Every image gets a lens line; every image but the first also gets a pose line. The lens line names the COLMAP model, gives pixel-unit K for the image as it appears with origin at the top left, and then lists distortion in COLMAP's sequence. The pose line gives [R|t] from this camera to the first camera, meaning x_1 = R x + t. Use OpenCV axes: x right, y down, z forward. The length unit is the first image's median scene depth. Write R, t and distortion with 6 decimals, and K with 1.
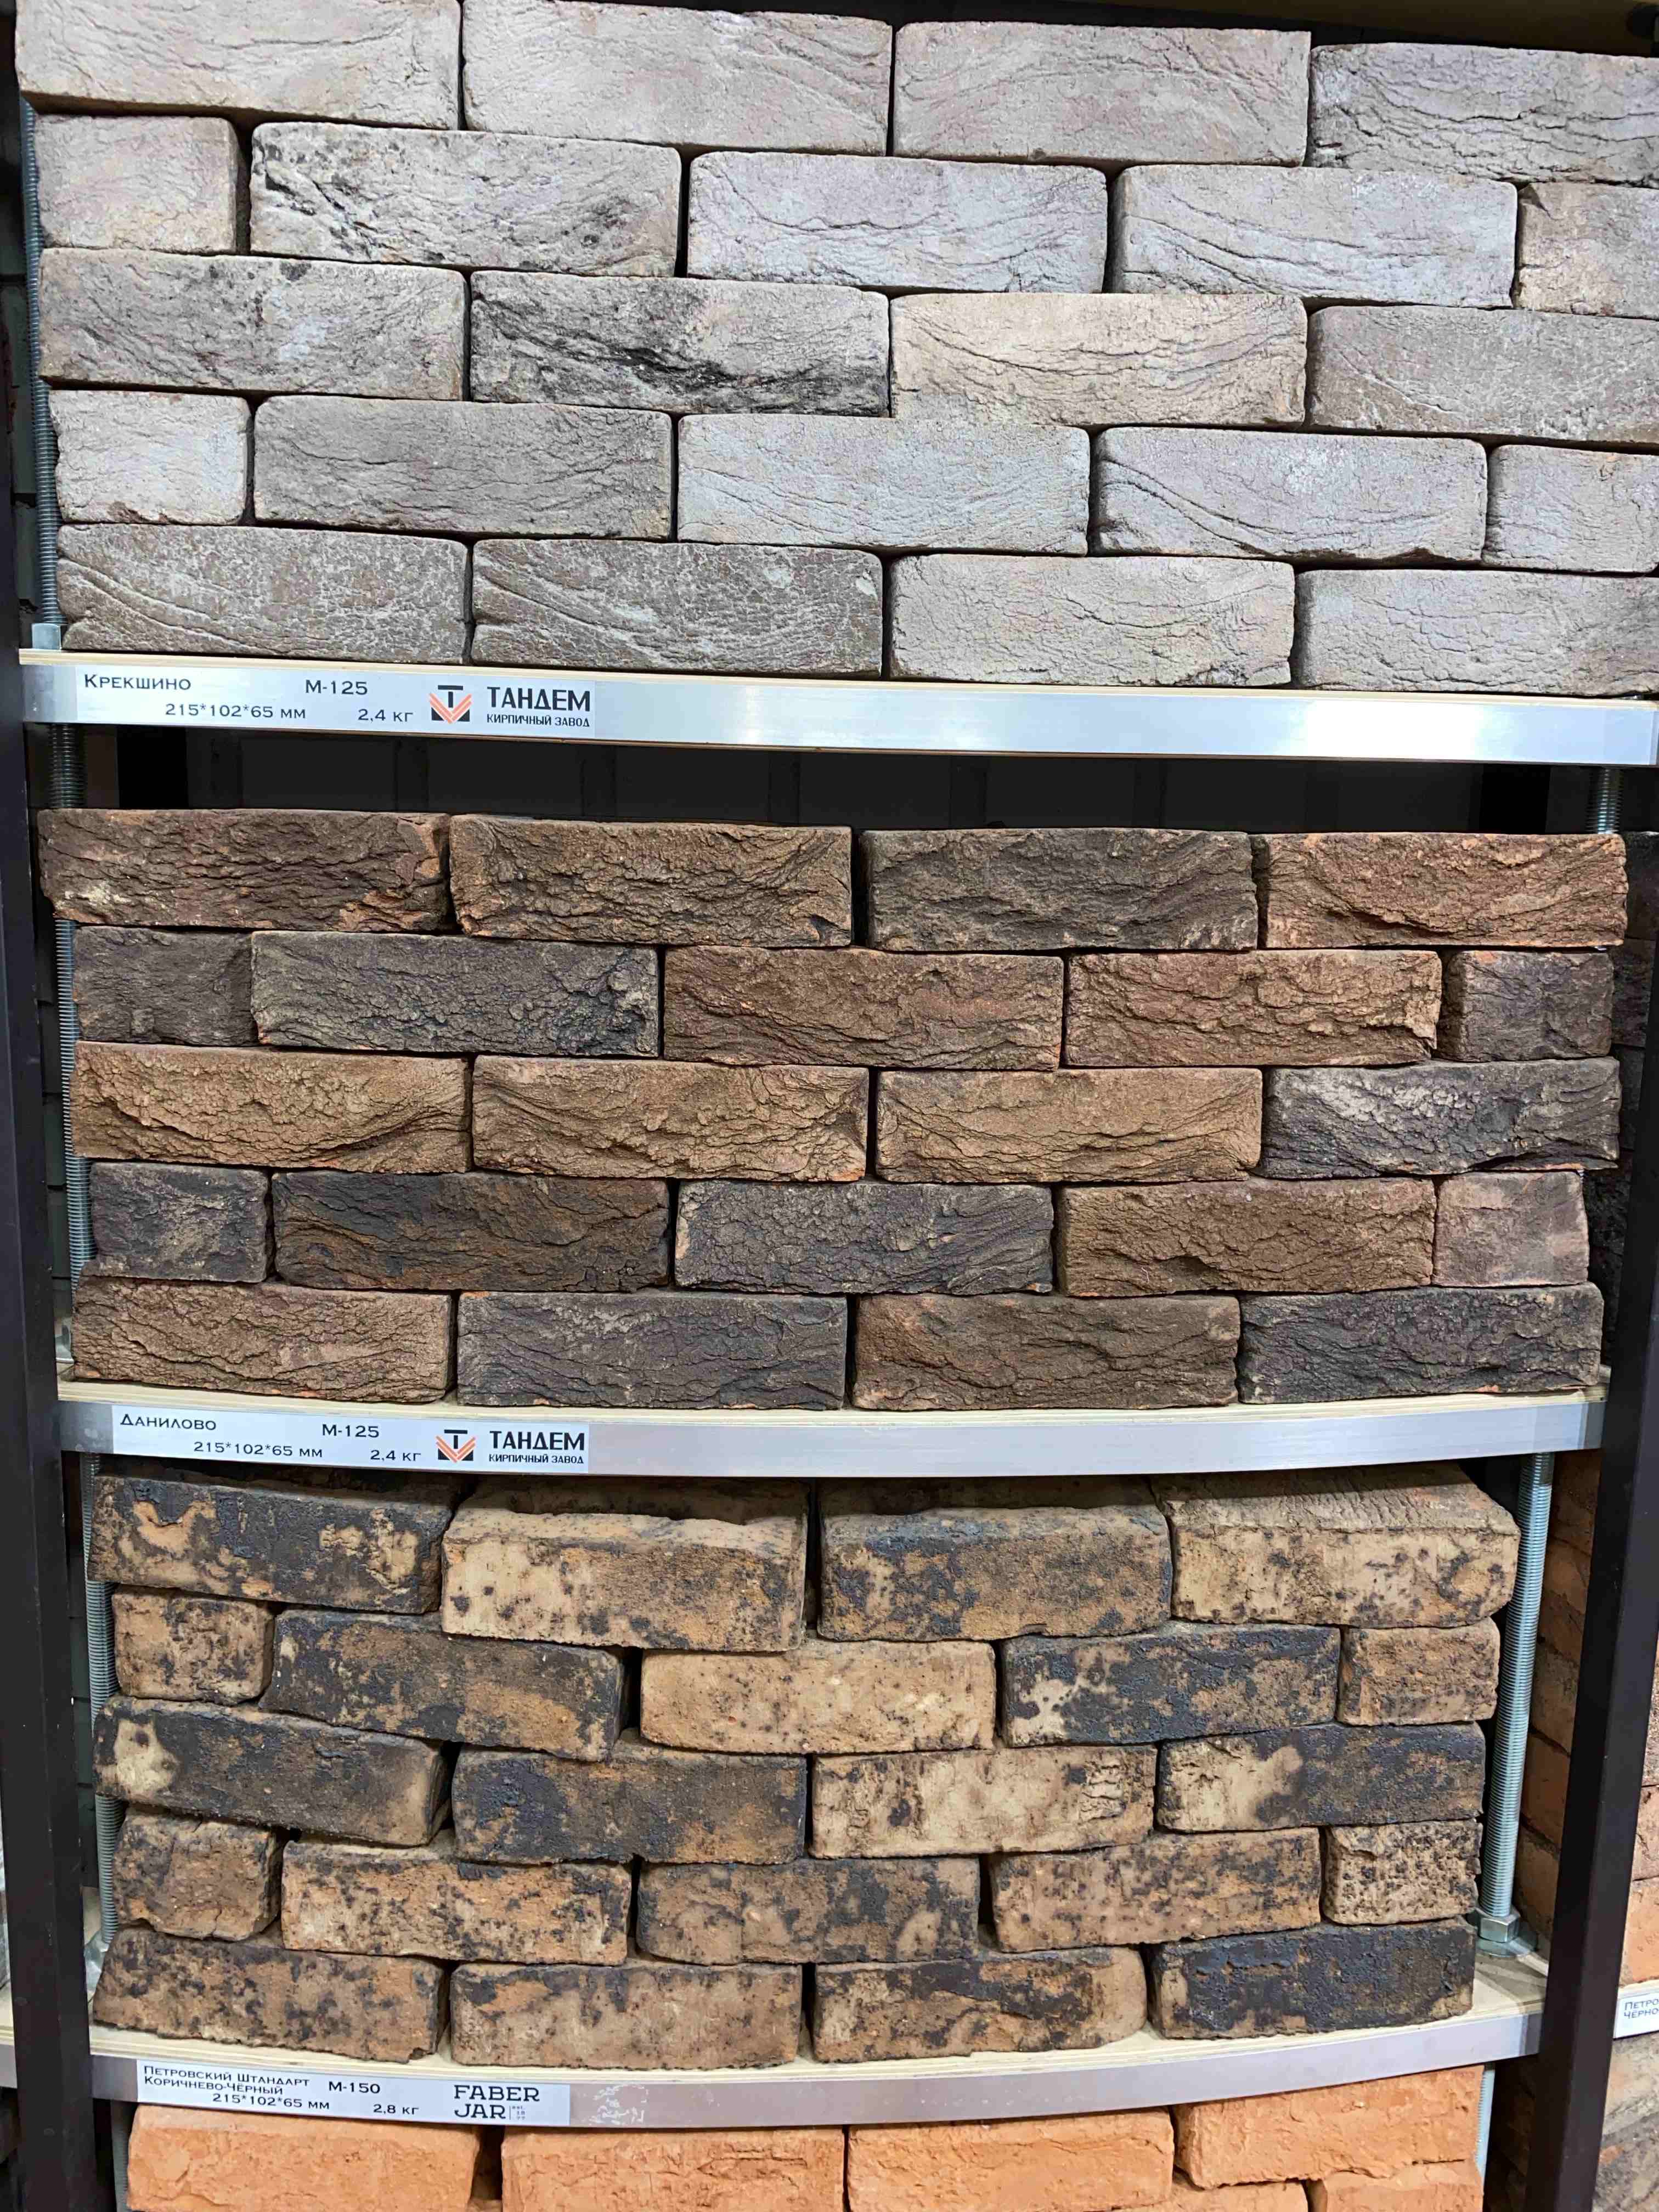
lens RADIAL K [[1649.2, 0, 844.6], [0, 1649.2, 1074.4], [0, 0, 1]] dist [0.016600, -0.018897]
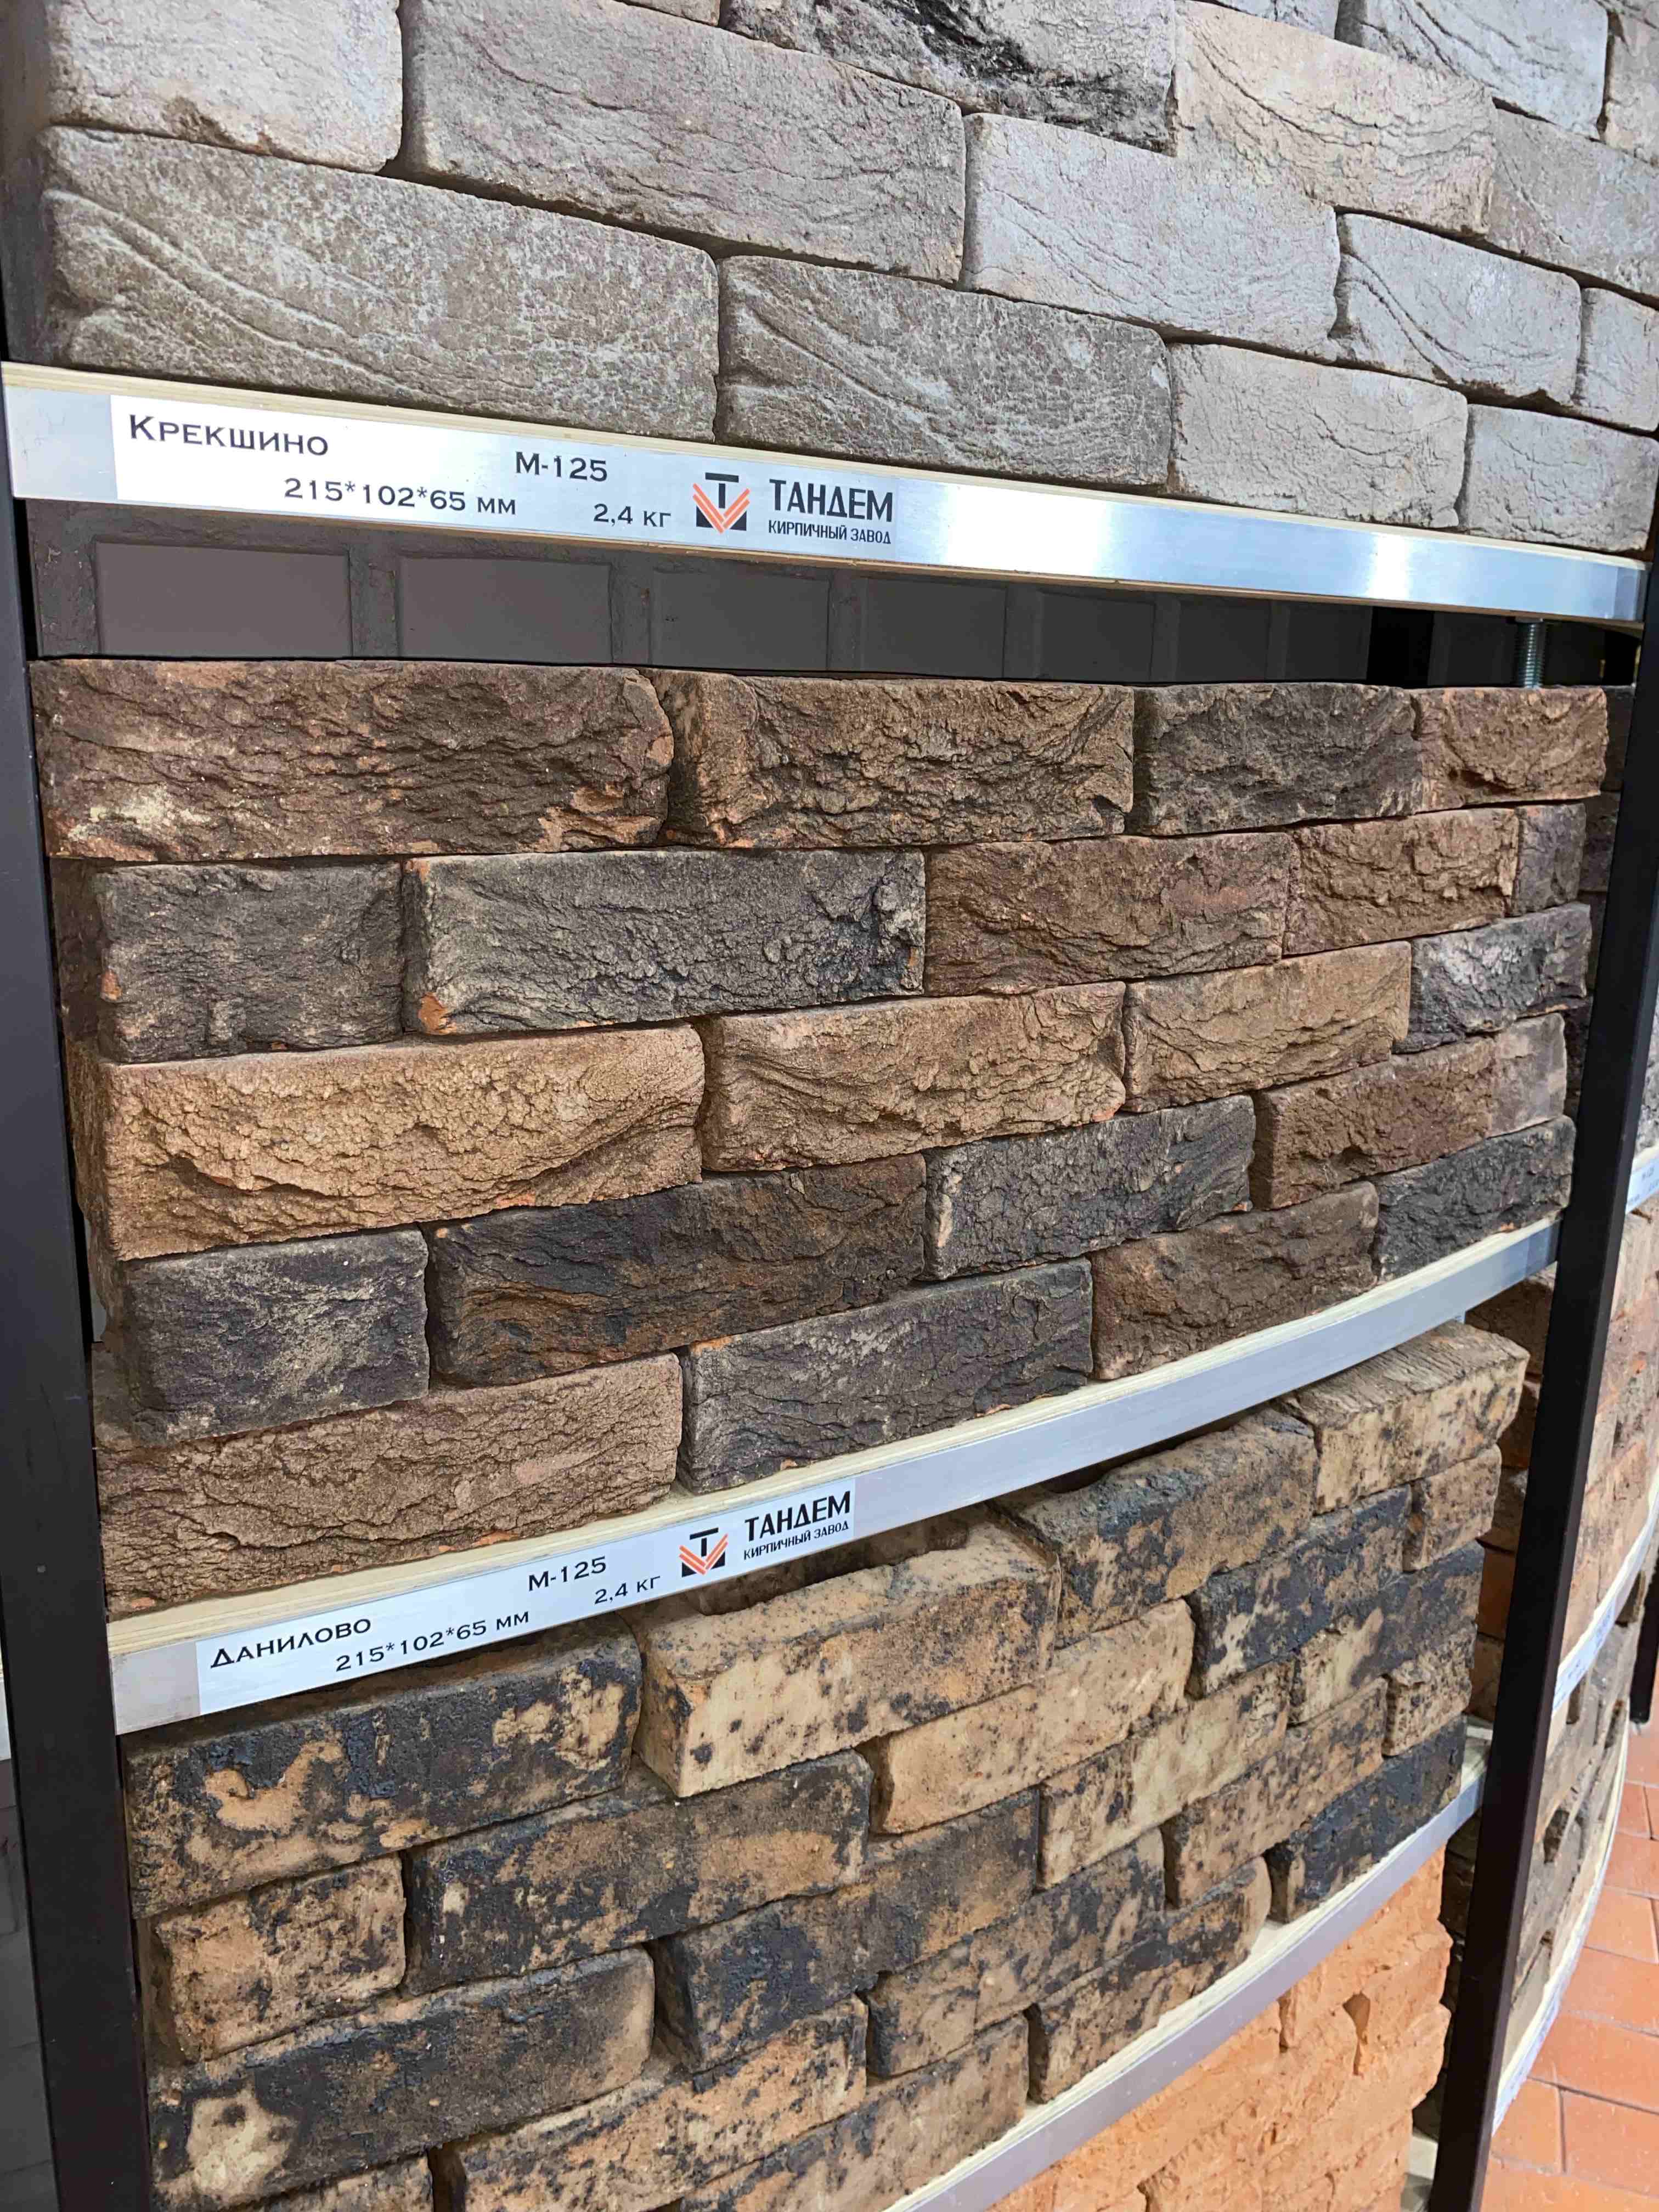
lens RADIAL K [[1649.2, 0, 811.7], [0, 1649.2, 1081.8], [0, 0, 1]] dist [0.016600, -0.018897]
pose [[0.847073, -0.128984, 0.515588, -0.546669], [0.082568, 0.990263, 0.112080, -0.058751], [-0.525024, -0.052369, 0.849475, 0.369274]]
